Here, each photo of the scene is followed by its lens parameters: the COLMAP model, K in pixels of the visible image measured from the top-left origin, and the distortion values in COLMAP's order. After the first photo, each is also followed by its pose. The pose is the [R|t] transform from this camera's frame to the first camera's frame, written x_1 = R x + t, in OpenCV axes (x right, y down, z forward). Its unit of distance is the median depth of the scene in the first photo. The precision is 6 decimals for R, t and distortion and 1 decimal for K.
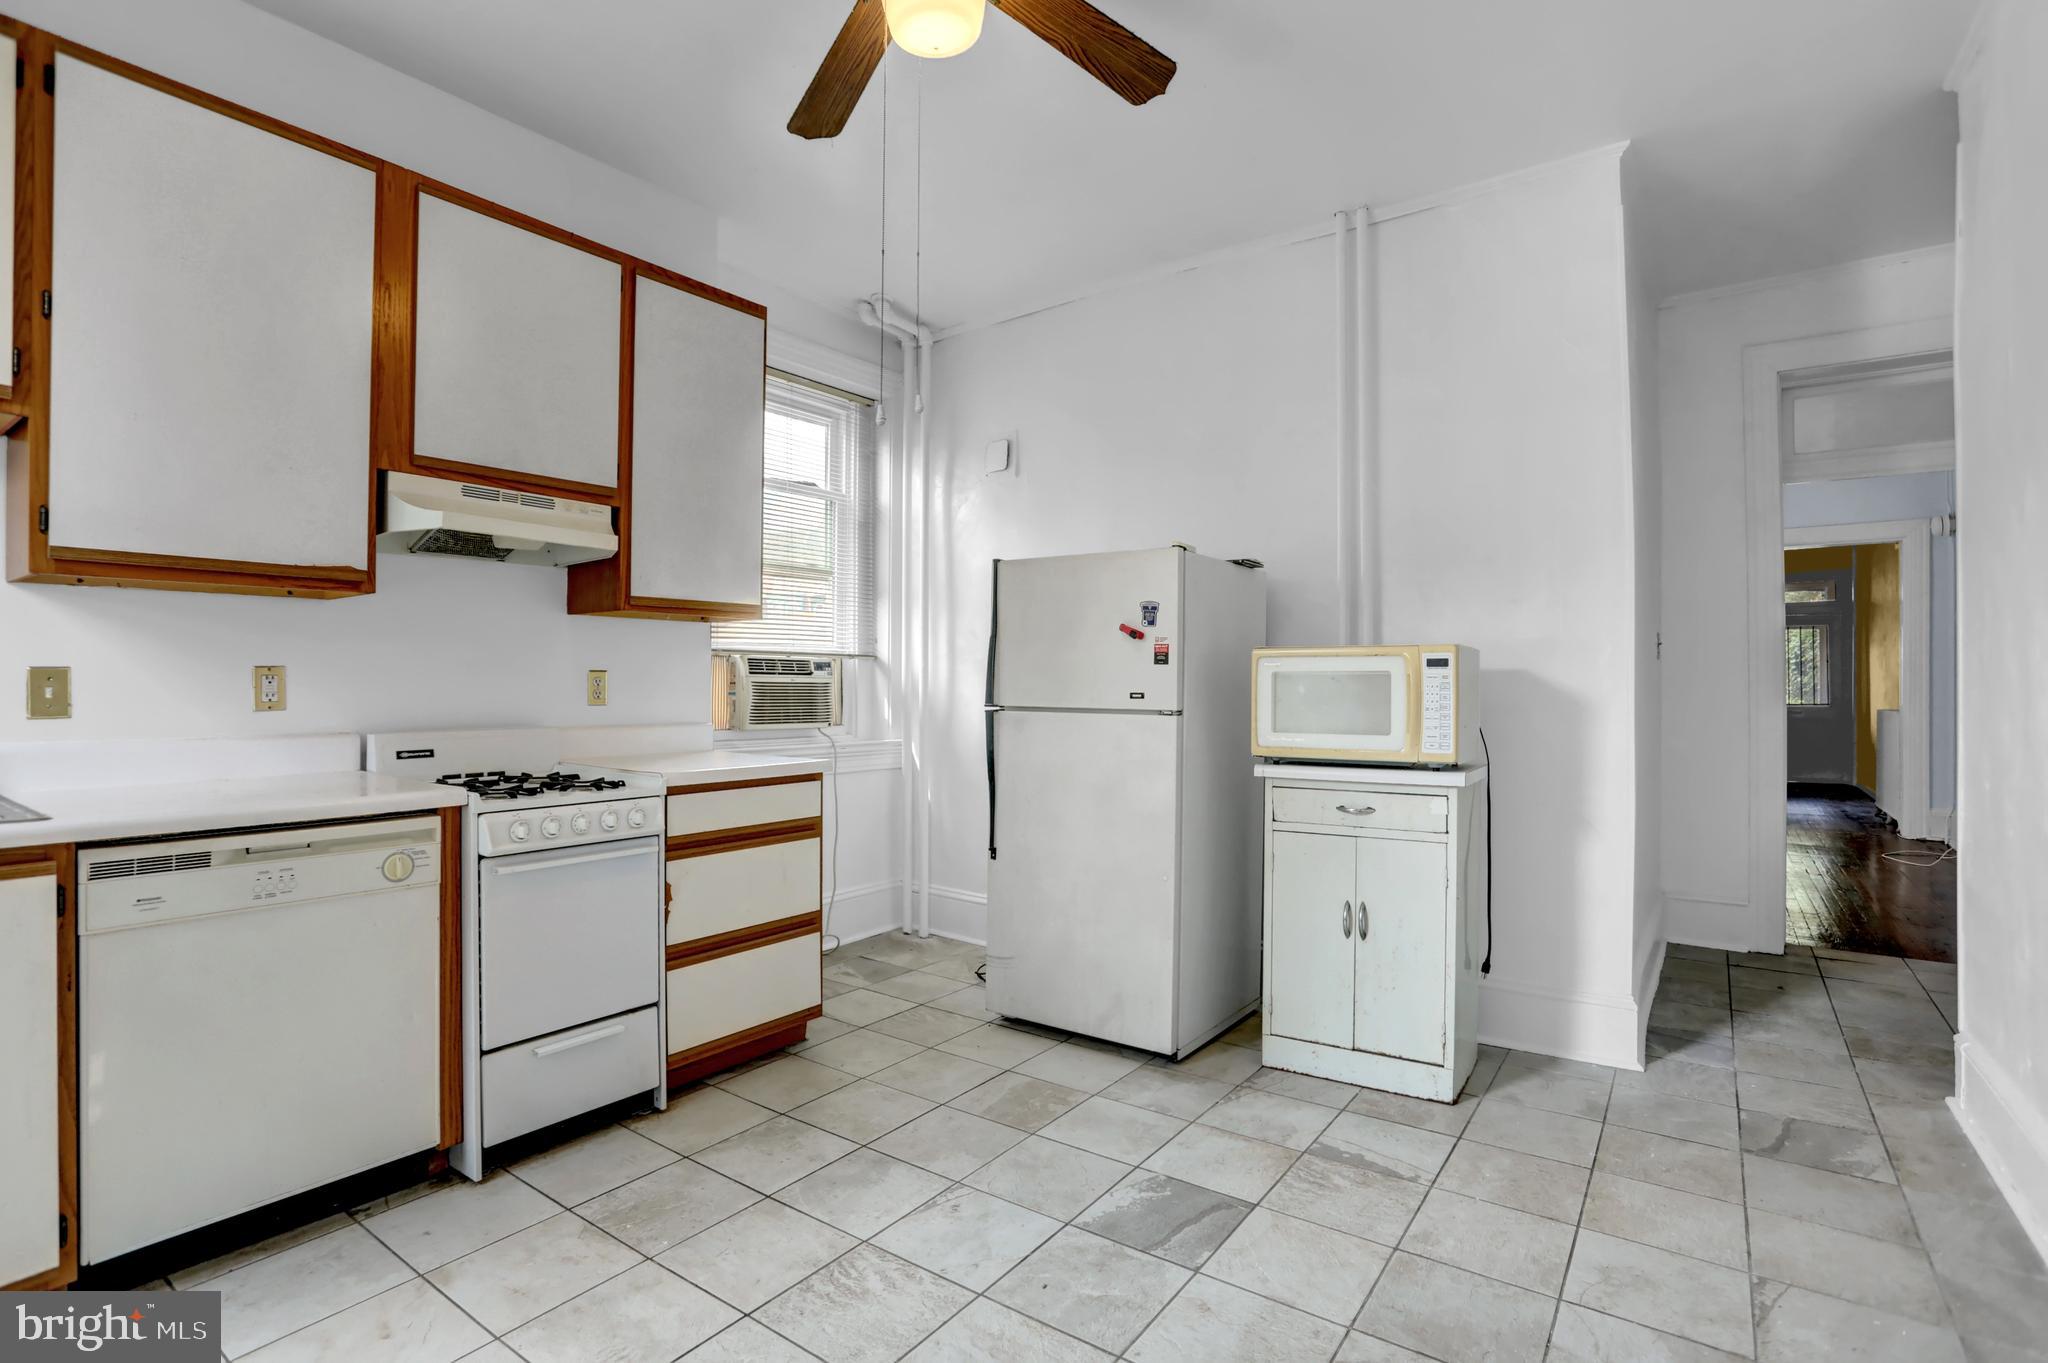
lens RADIAL K [[984.8, 0, 1040.6], [0, 984.8, 676.7], [0, 0, 1]] dist [-0.052337, 0.017446]
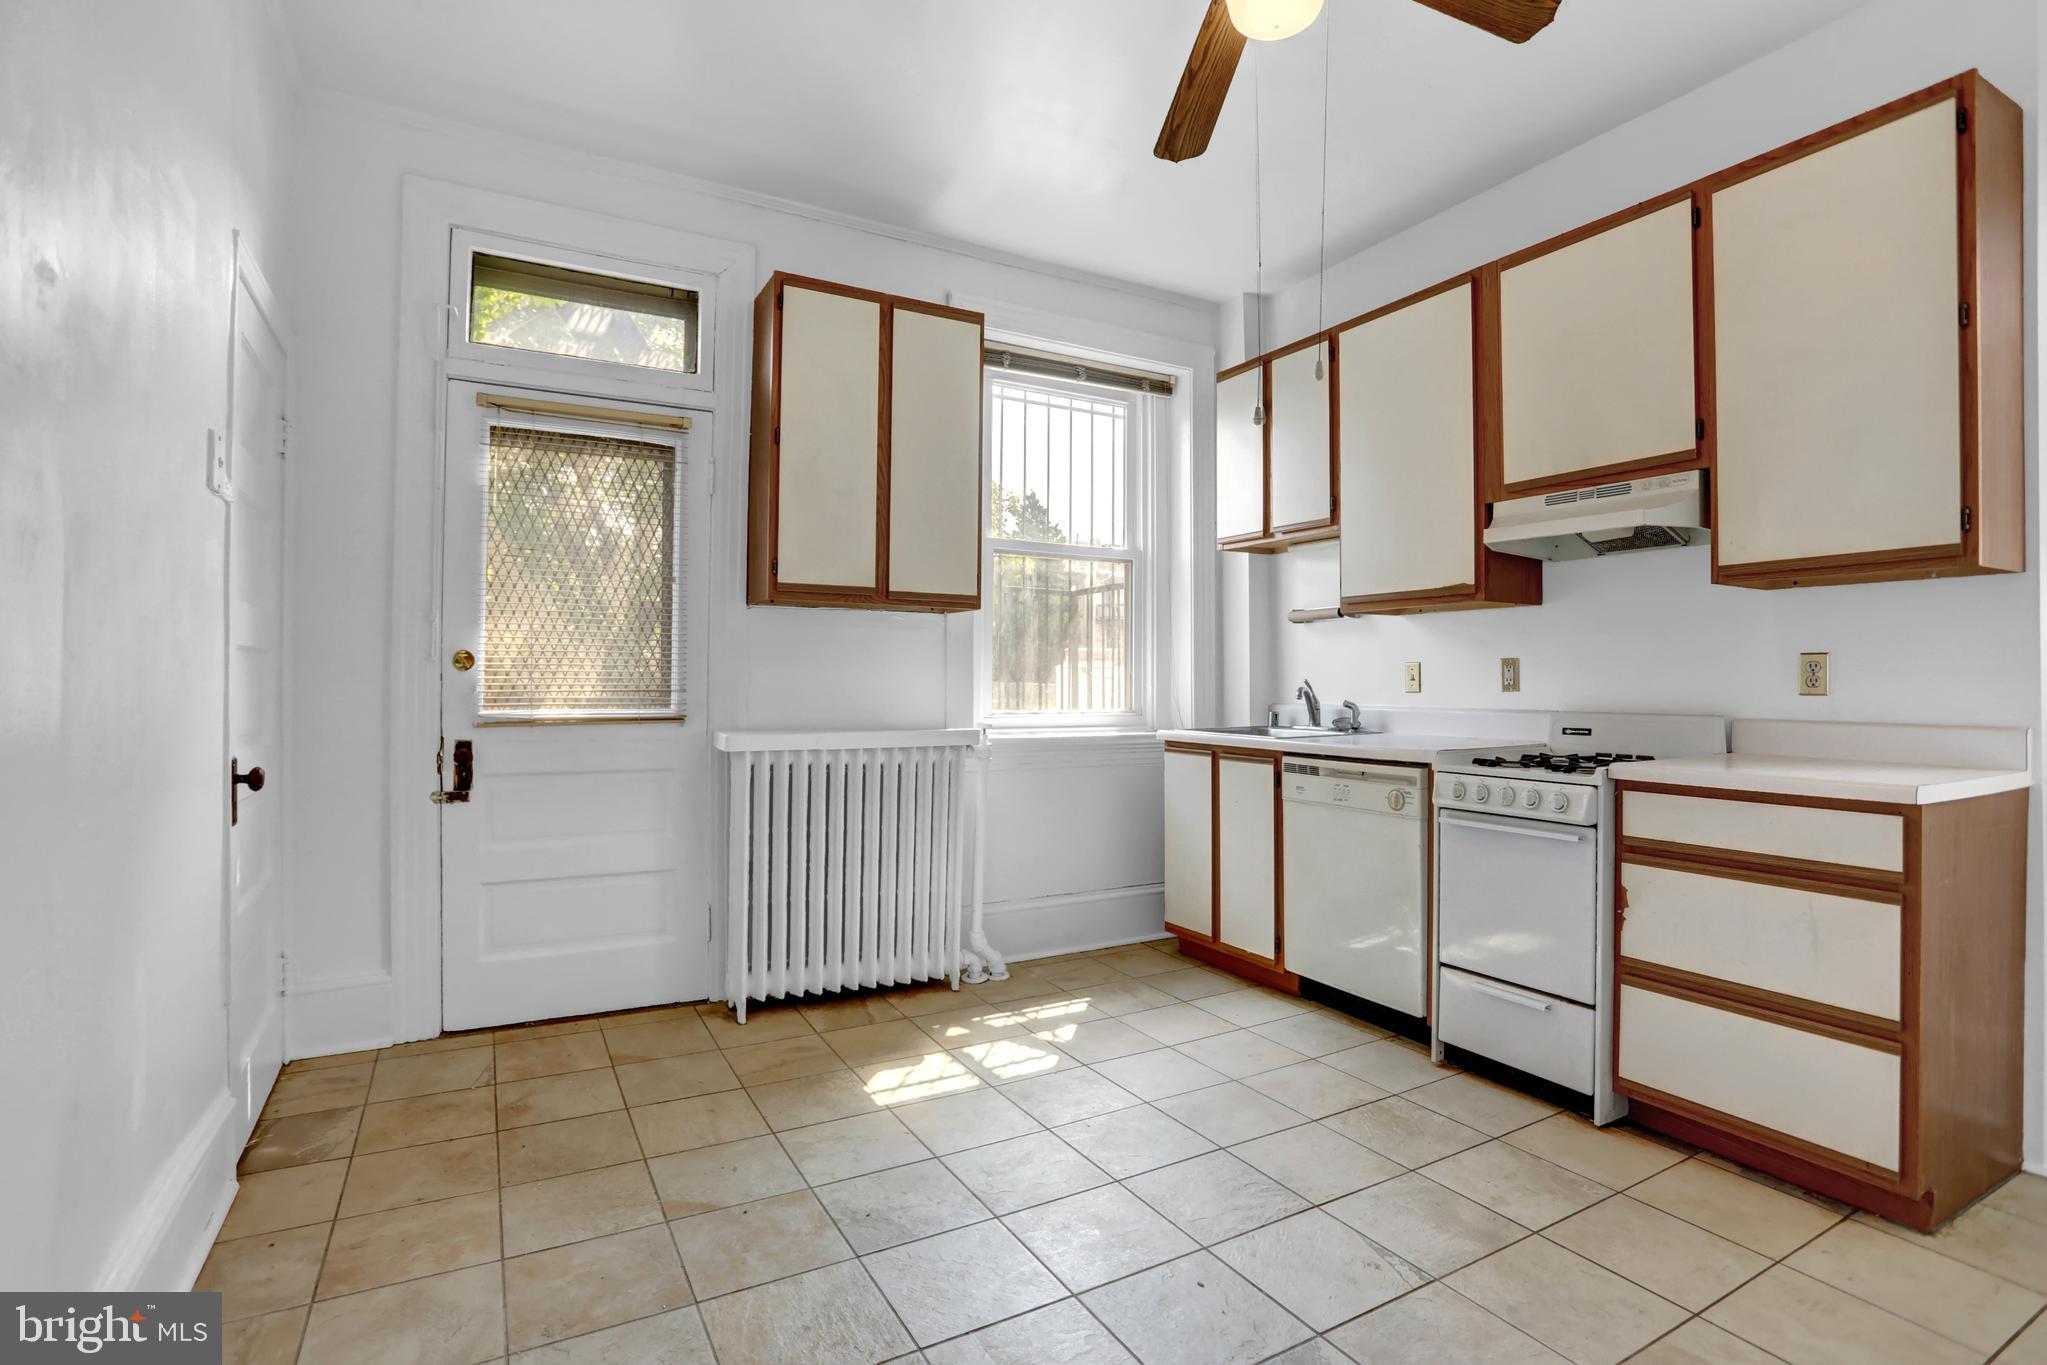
lens RADIAL K [[984.3, 0, 1028.7], [0, 984.3, 679.9], [0, 0, 1]] dist [-0.052337, 0.017446]
pose [[-0.425747, -0.004826, -0.904830, 0.730034], [-0.000045, 0.999986, -0.005312, 0.026600], [0.904842, -0.002221, -0.425741, 0.968378]]
